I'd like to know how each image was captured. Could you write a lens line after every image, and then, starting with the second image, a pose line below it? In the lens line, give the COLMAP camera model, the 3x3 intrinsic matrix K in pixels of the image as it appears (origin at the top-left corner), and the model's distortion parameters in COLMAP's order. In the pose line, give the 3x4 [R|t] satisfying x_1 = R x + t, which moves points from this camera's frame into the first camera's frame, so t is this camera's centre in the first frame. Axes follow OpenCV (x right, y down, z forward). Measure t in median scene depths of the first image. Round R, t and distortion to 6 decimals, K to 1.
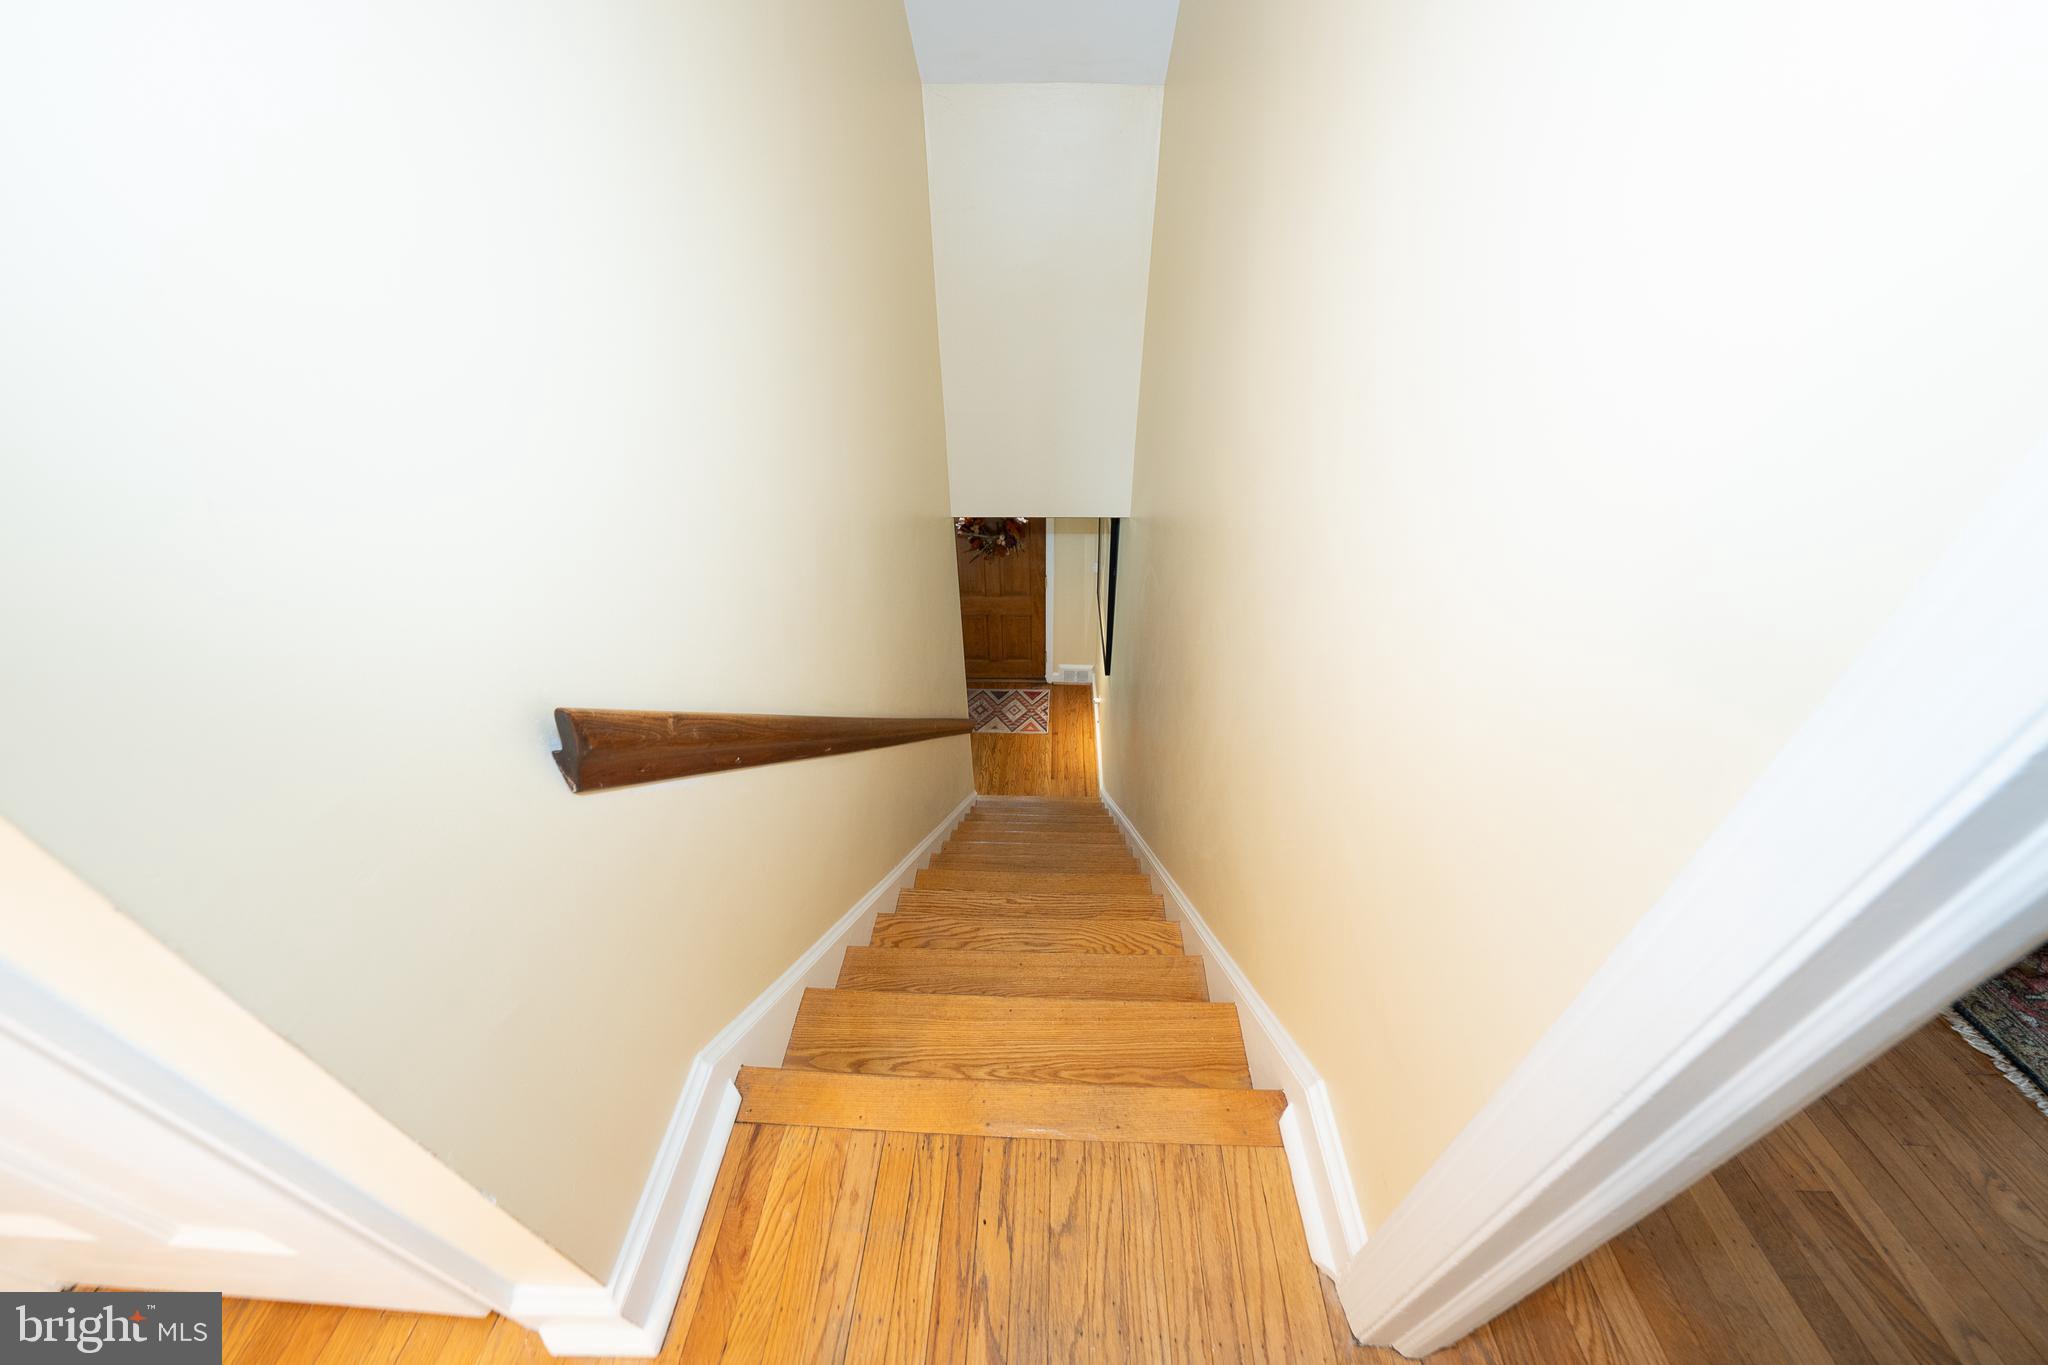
lens RADIAL K [[705.0, 0, 1024.0], [0, 705.0, 682.5], [0, 0, 1]] dist [-0.025972, 0.000051]
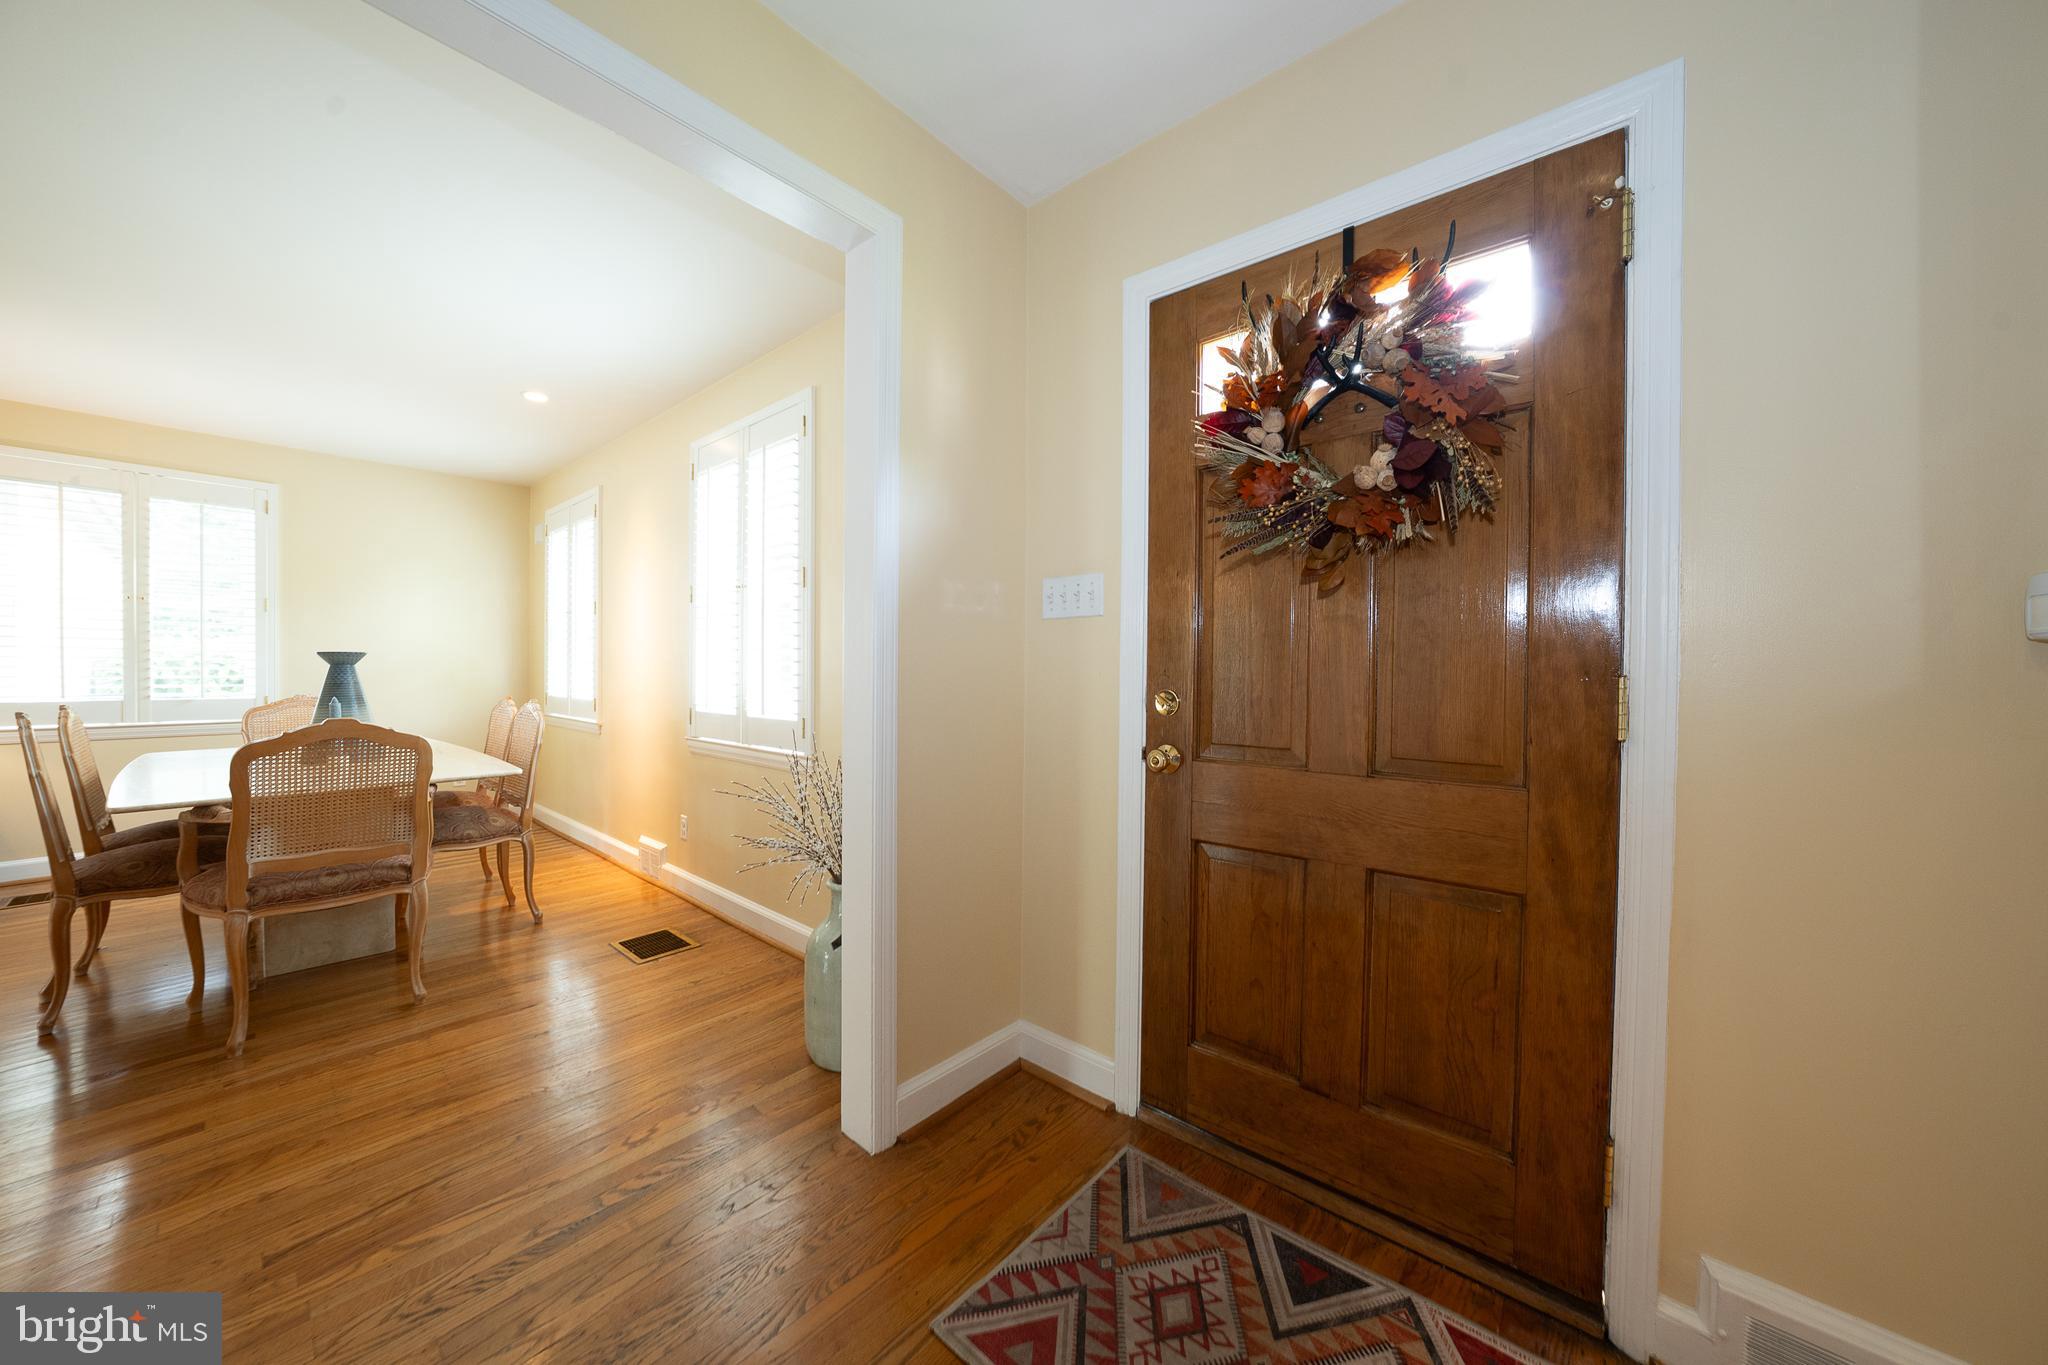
lens RADIAL K [[705.0, 0, 1024.0], [0, 705.0, 682.5], [0, 0, 1]] dist [-0.025972, 0.000051]
pose [[0.769735, 0.018937, -0.638083, 0.023475], [-0.386788, 0.809022, -0.442582, -0.001331], [0.507842, 0.587474, 0.630057, 0.734744]]
